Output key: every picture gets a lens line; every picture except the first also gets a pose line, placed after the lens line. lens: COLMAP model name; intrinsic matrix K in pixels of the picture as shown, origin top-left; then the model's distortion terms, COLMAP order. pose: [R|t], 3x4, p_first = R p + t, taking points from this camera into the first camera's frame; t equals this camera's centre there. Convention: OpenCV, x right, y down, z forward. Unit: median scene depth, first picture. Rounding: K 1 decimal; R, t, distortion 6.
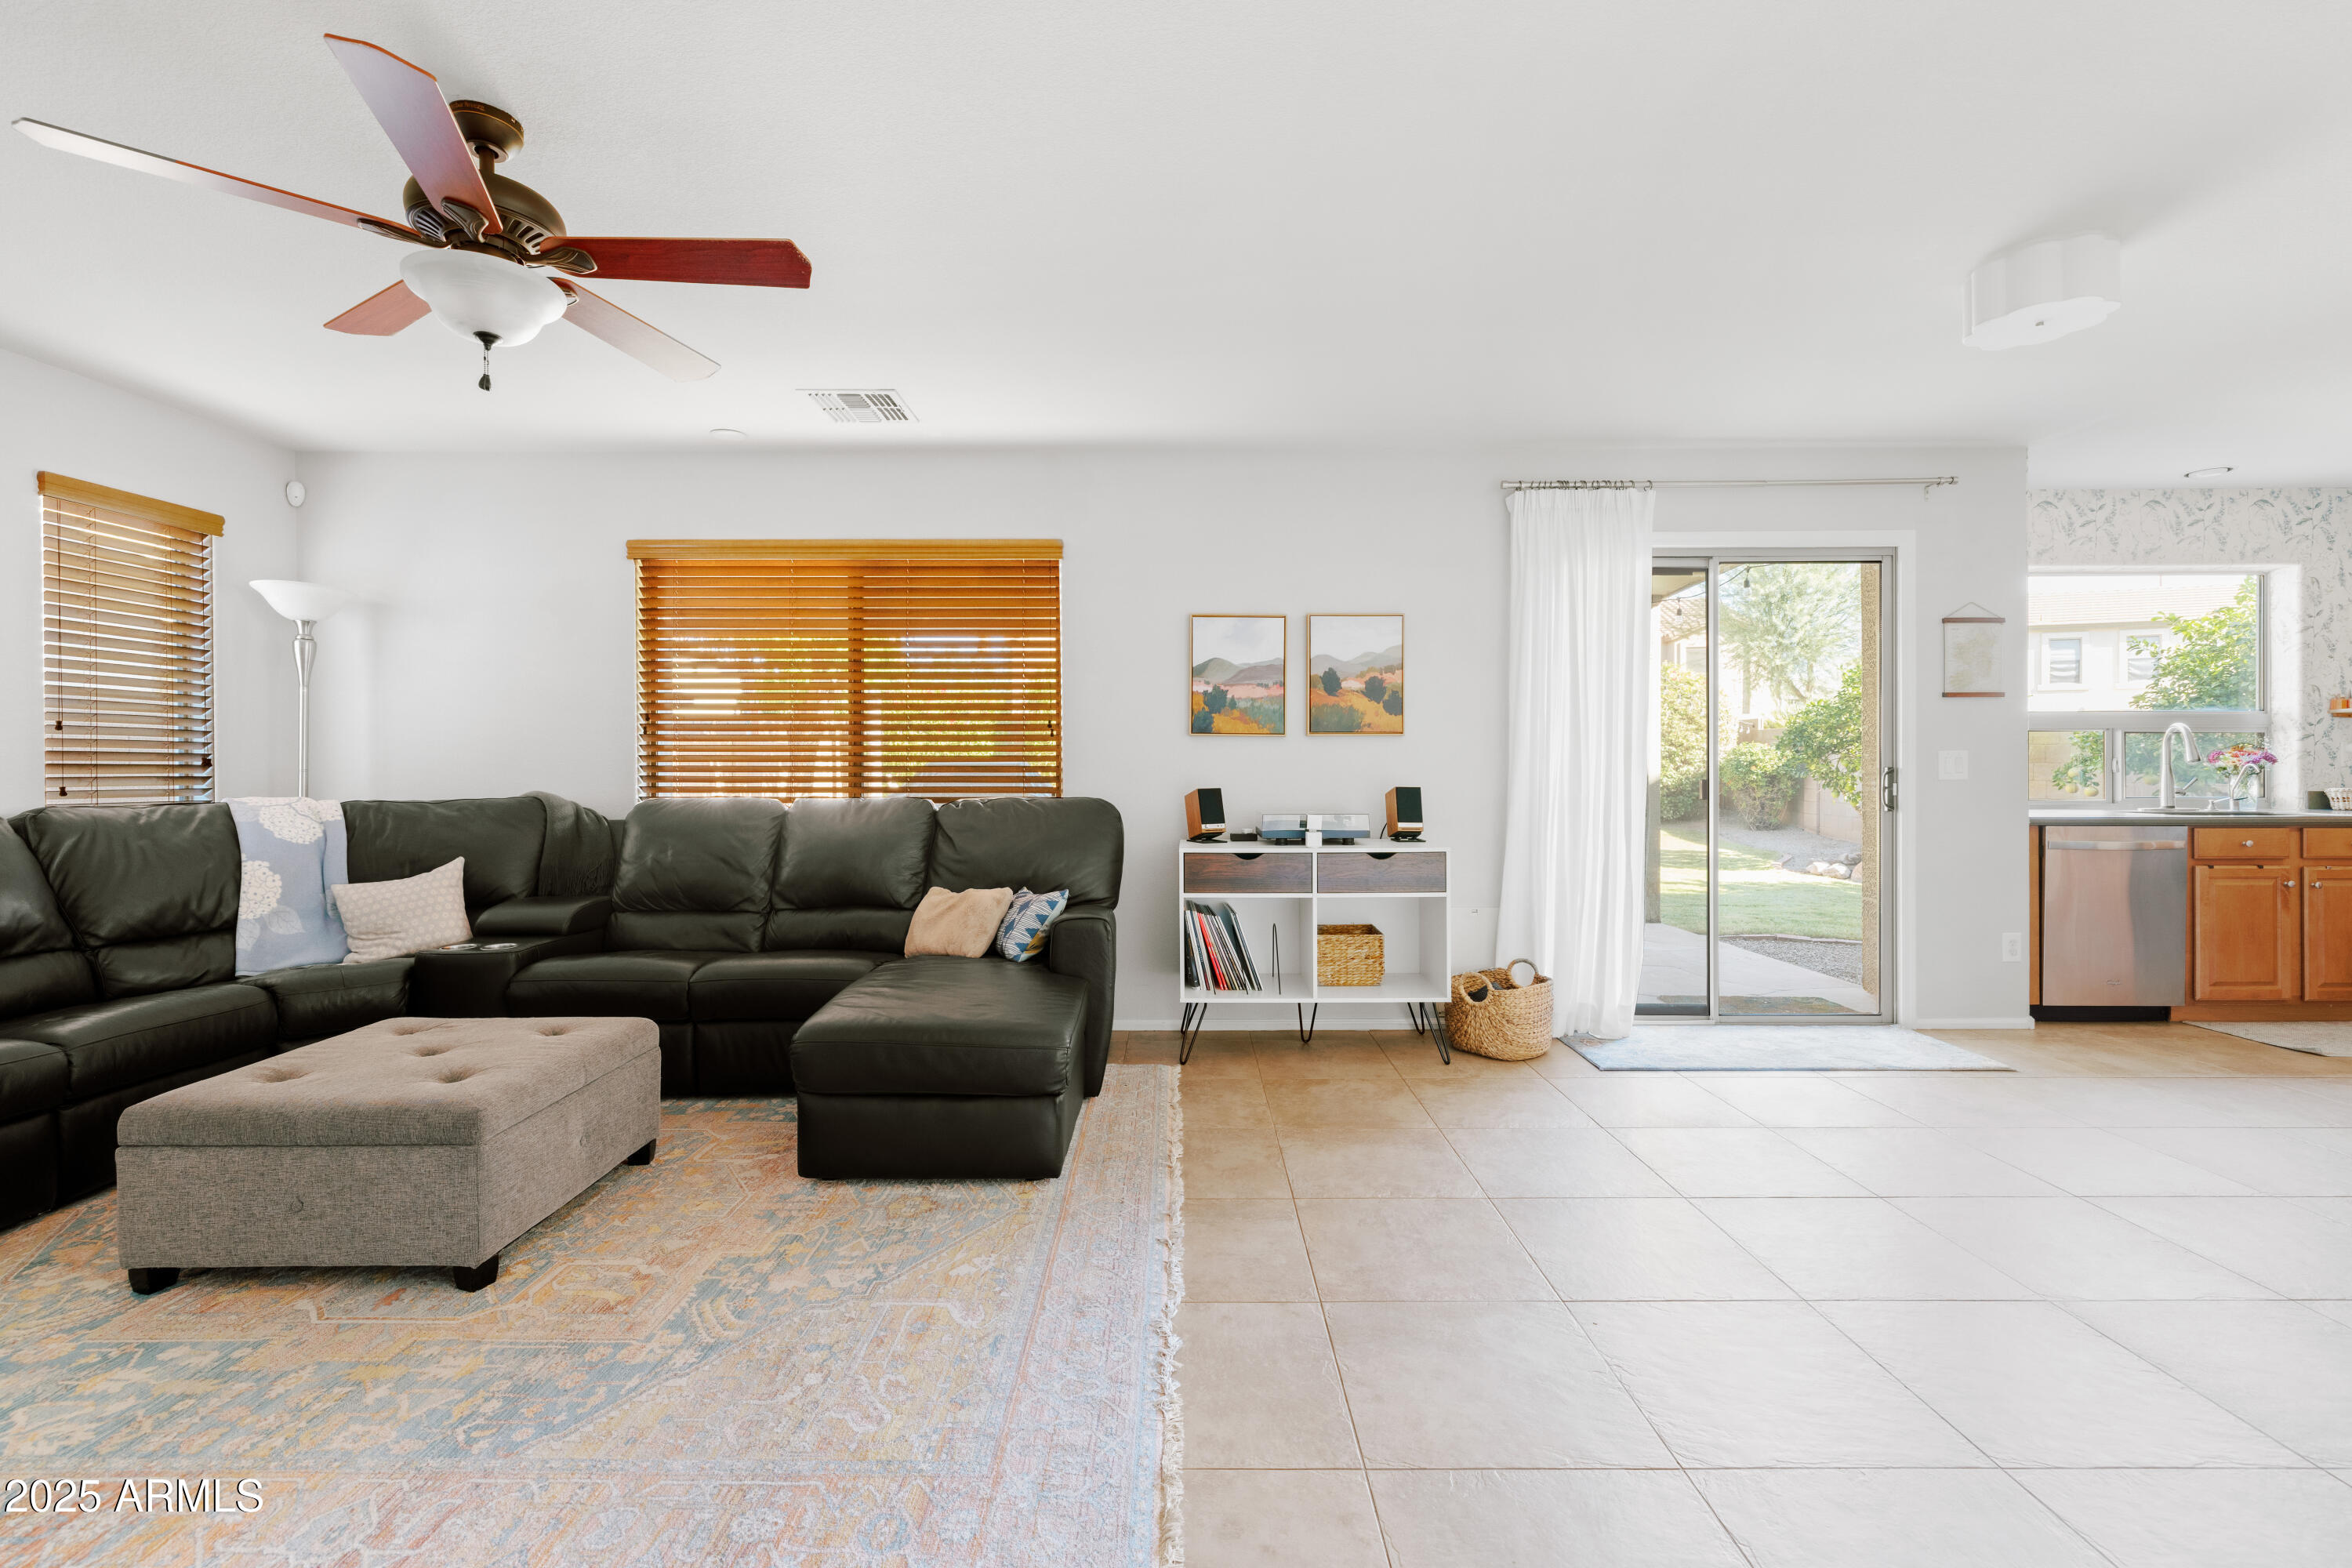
lens RADIAL K [[1019.7, 0, 1169.9], [0, 1019.7, 776.2], [0, 0, 1]] dist [0.000476, -0.000163]
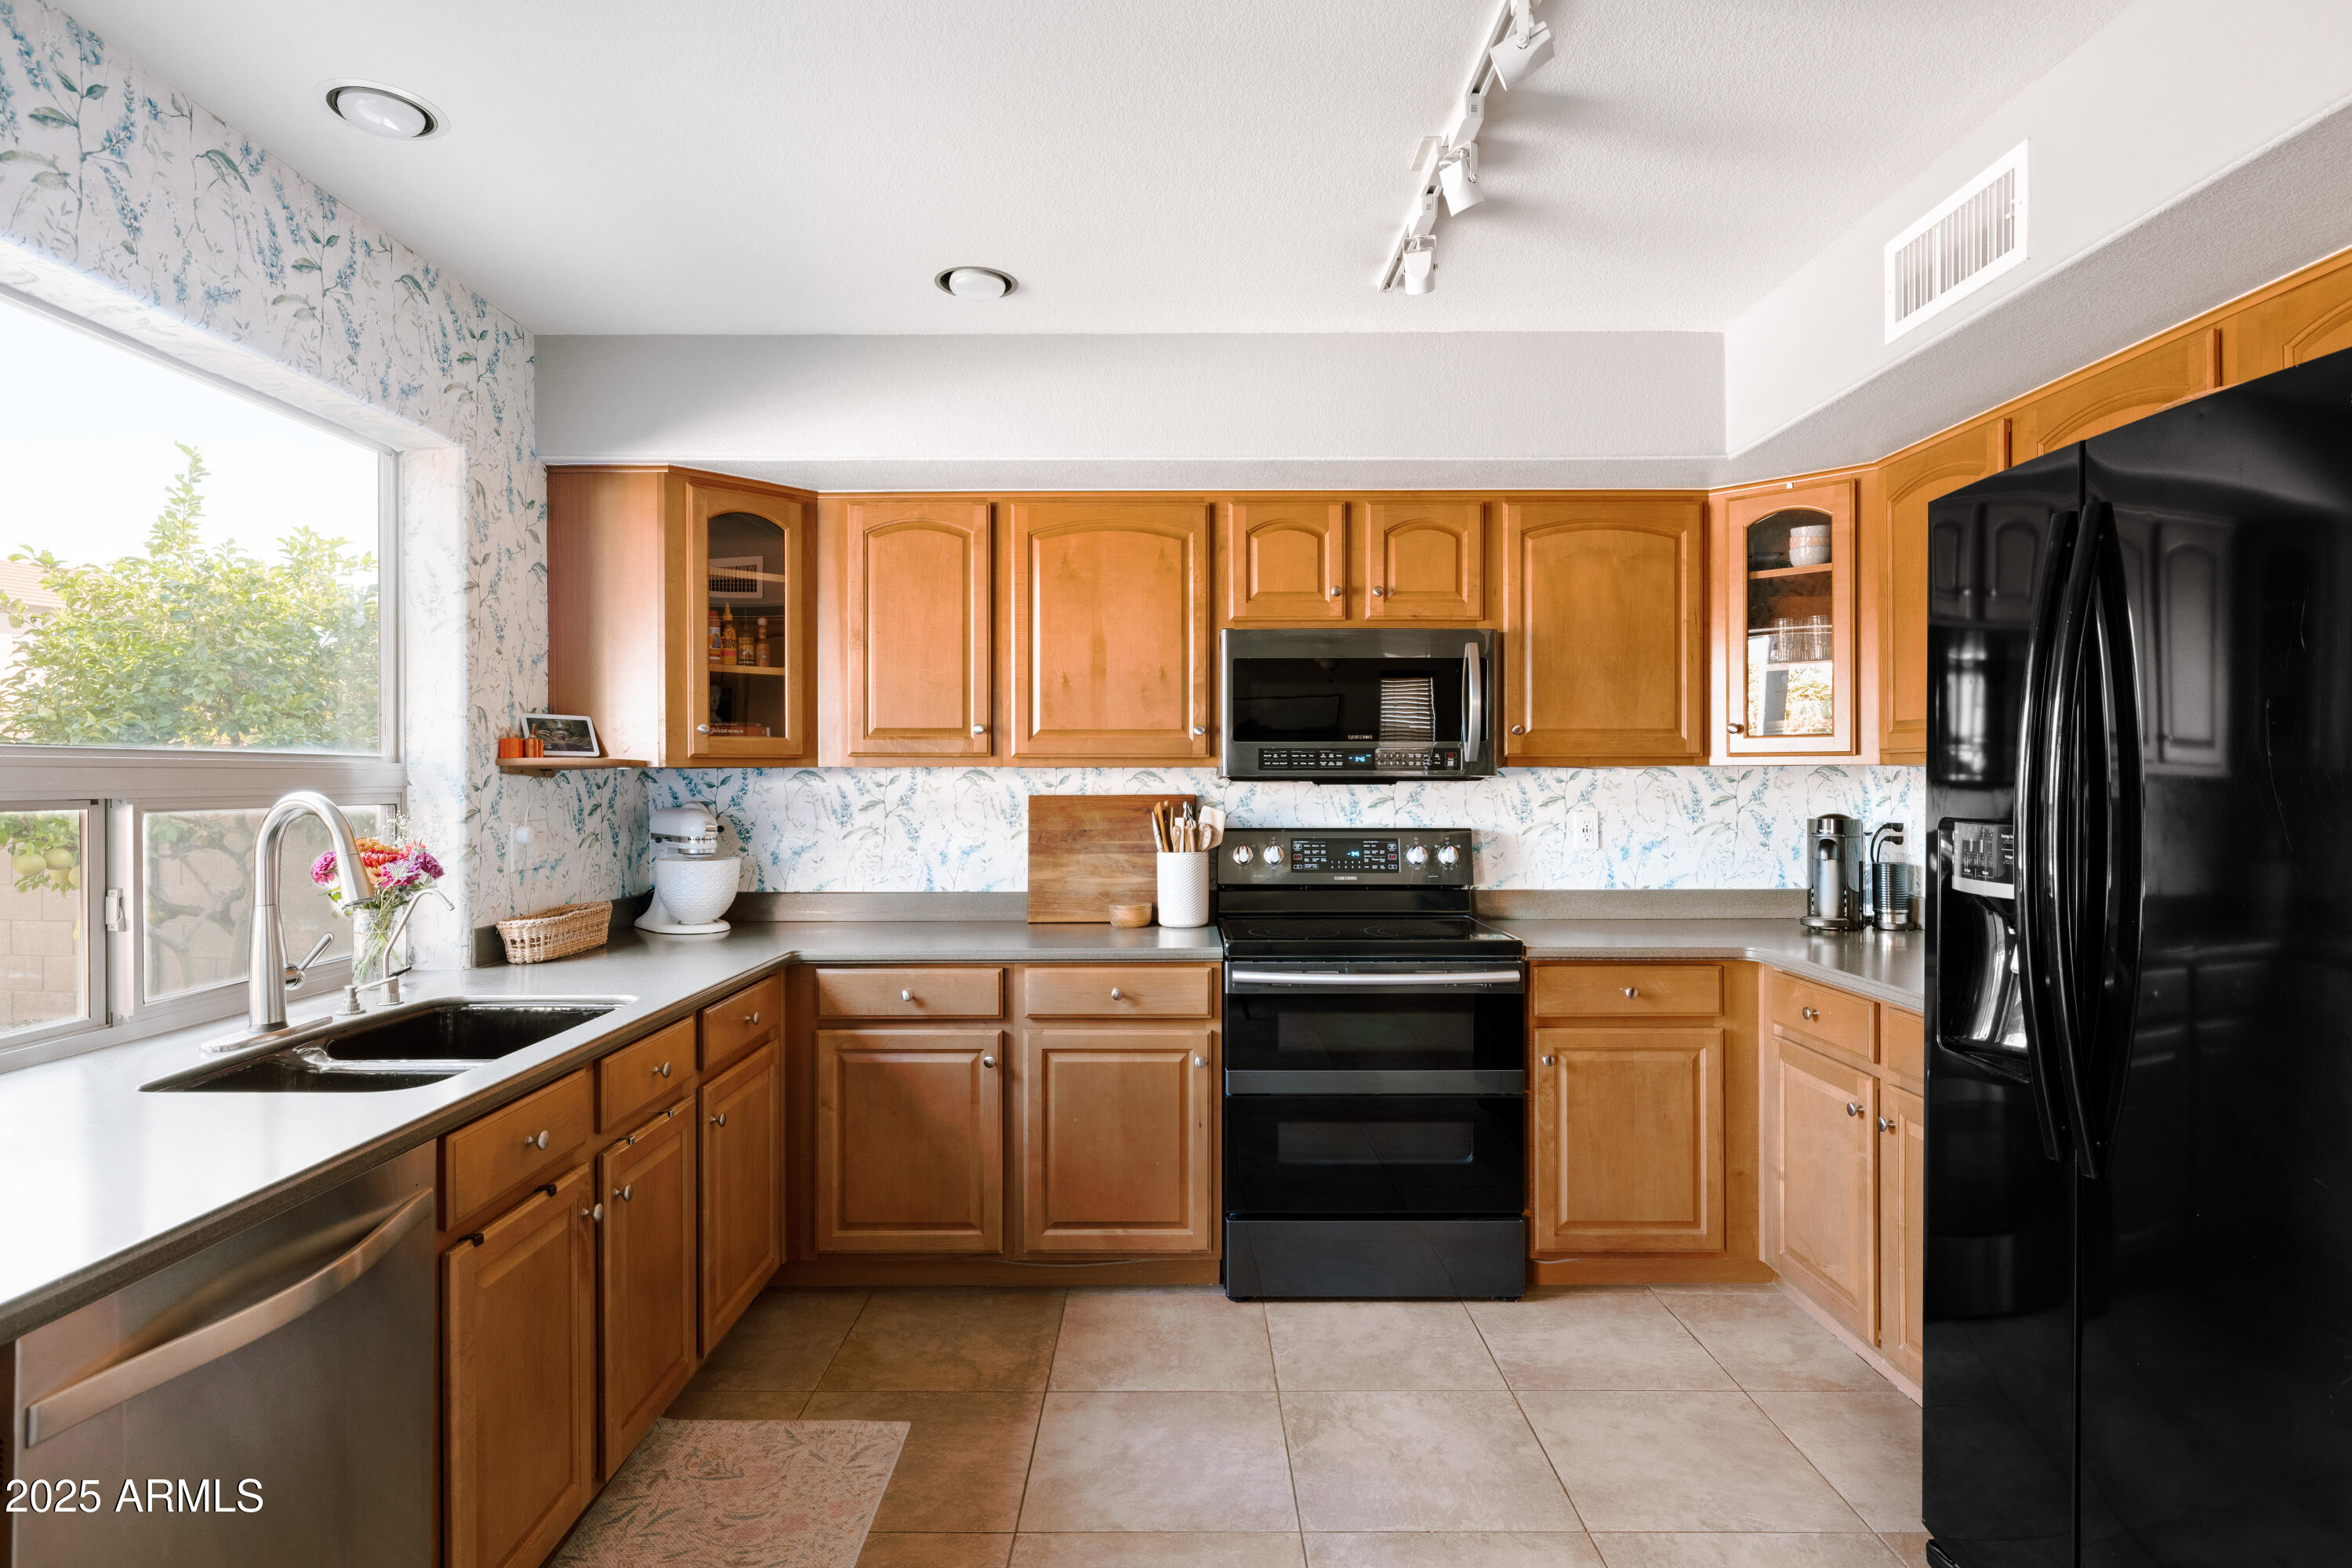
lens RADIAL K [[1251.9, 0, 1171.9], [0, 1251.9, 779.1], [0, 0, 1]] dist [0.000347, 0.000263]
pose [[0.003079, 0.001823, 0.999994, 0.619891], [0.010786, 0.999940, -0.001856, -0.059128], [-0.999937, 0.010791, 0.003059, 0.781946]]
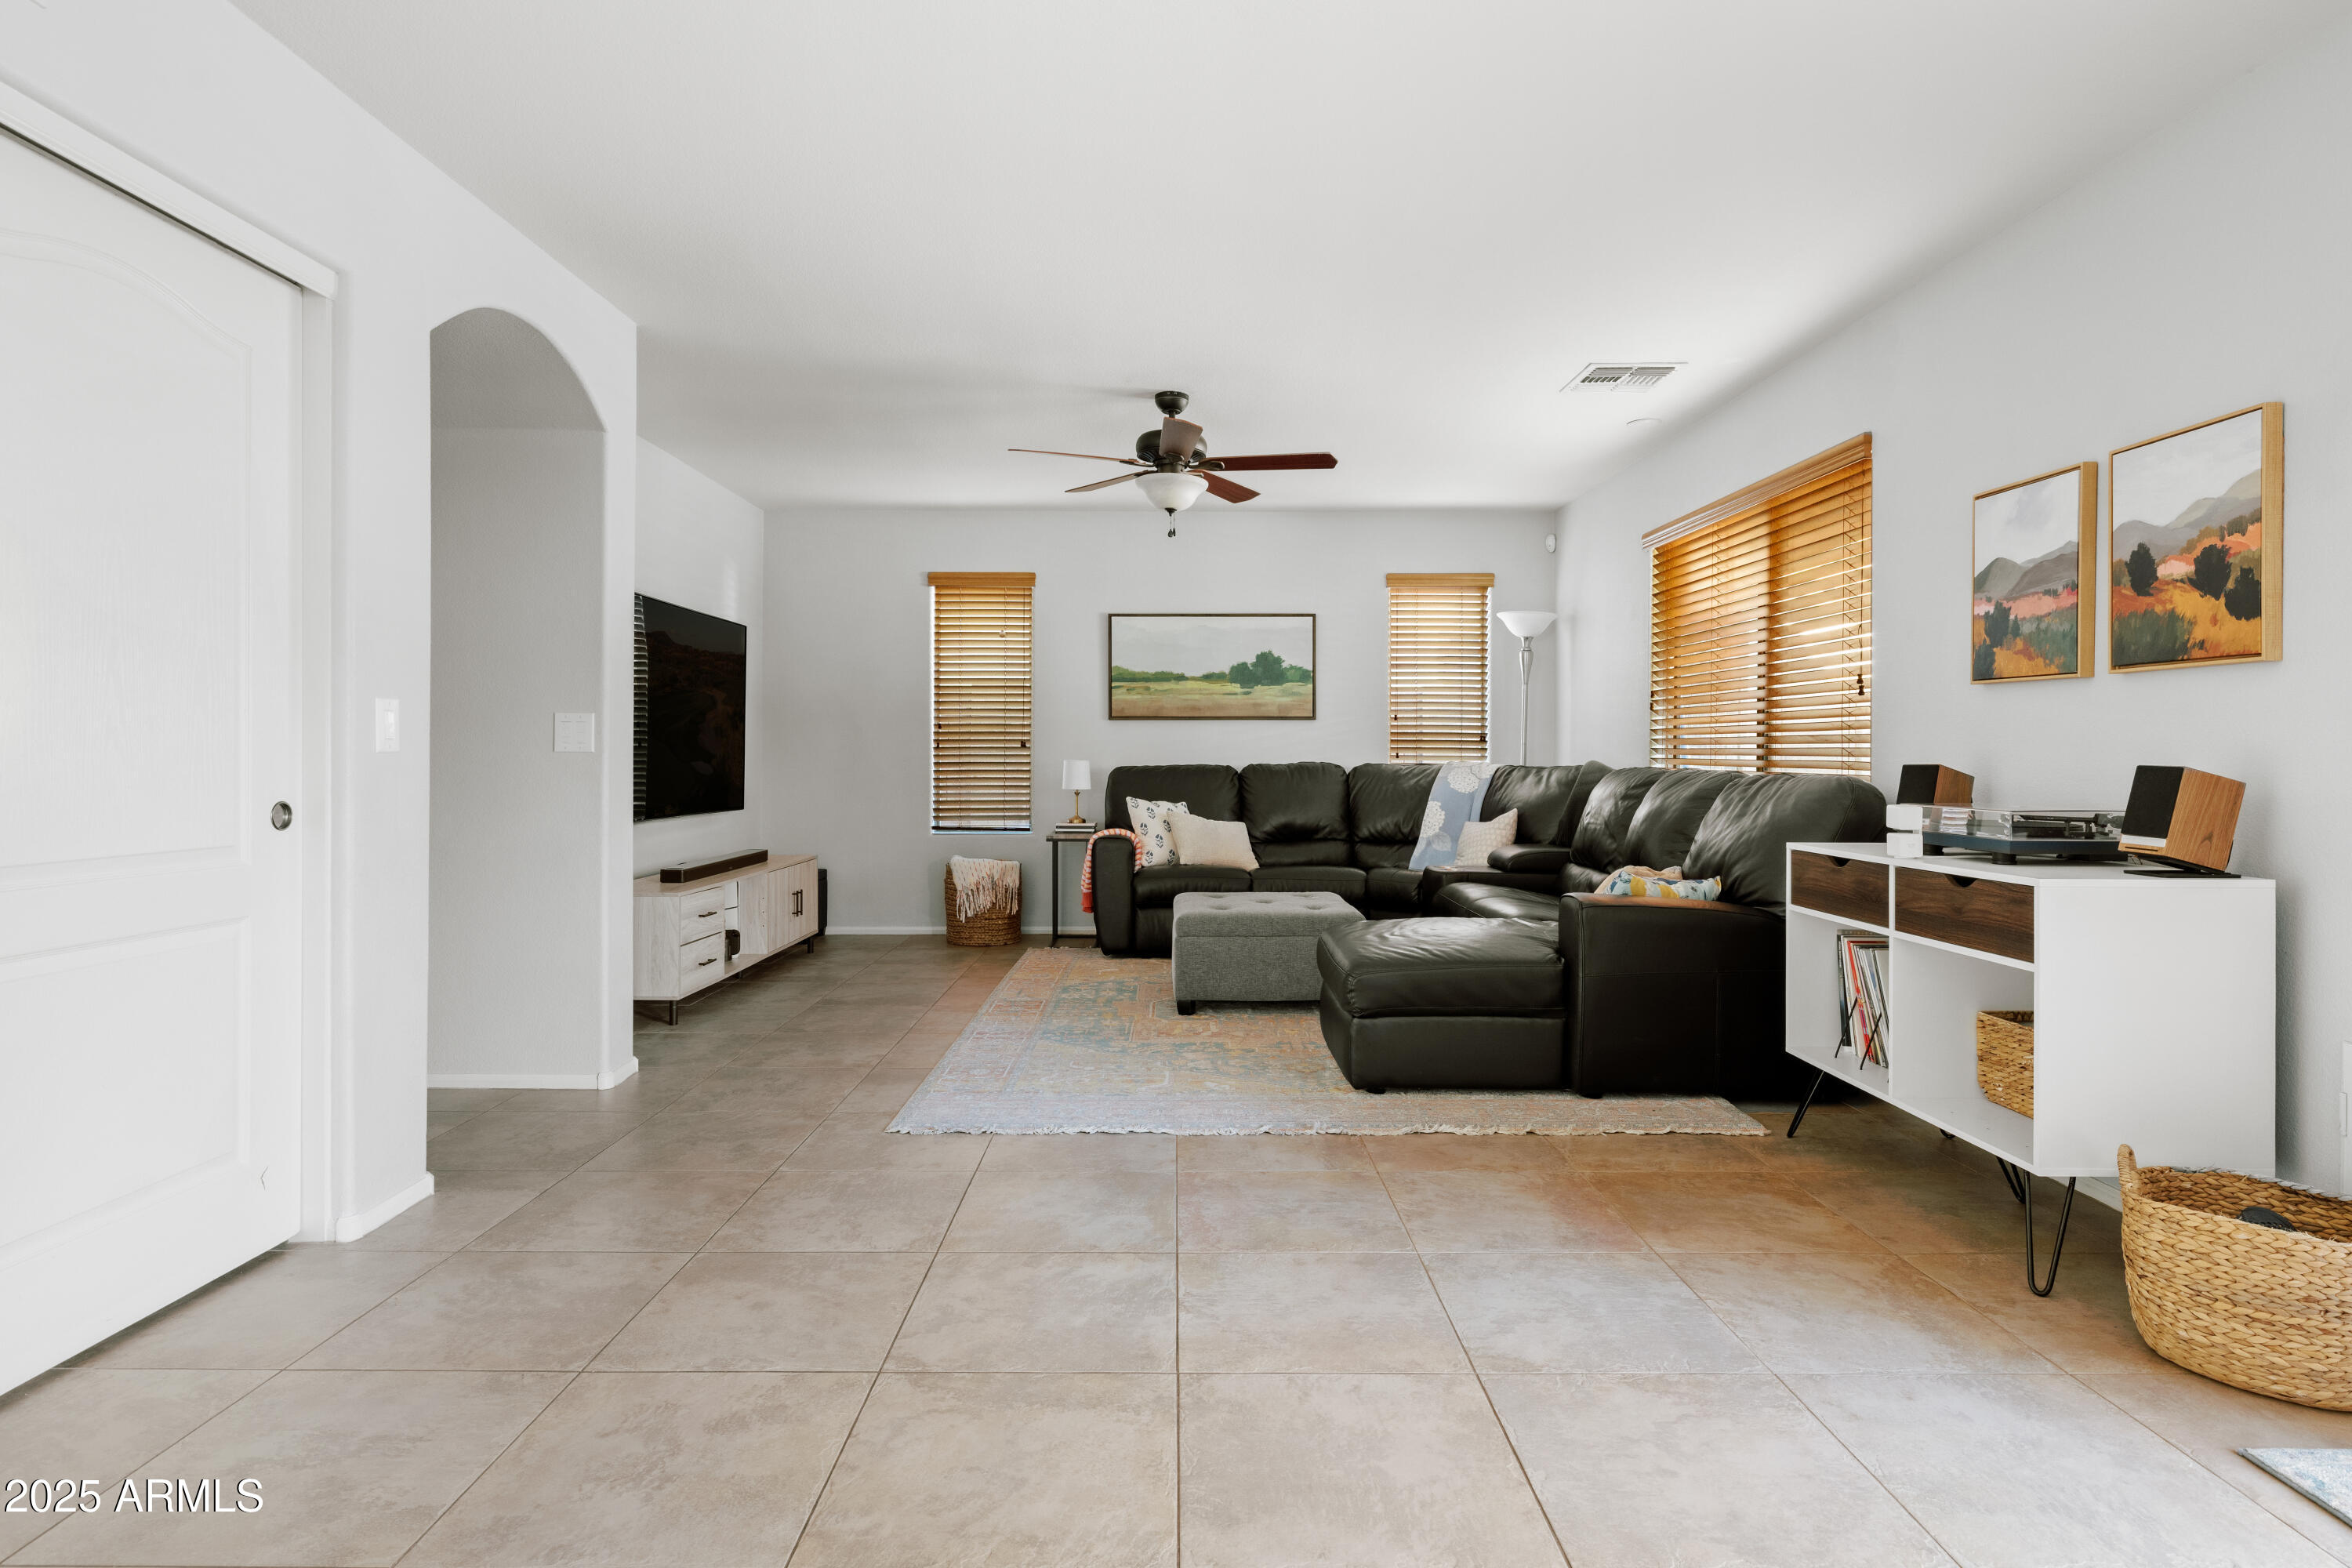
lens RADIAL K [[1229.2, 0, 1177.2], [0, 1229.2, 763.6], [0, 0, 1]] dist [-0.004223, 0.000452]
pose [[0.007153, 0.010690, -0.999917, 0.797534], [-0.012943, 0.999860, 0.010597, 0.008838], [0.999891, 0.012866, 0.007290, 0.491488]]
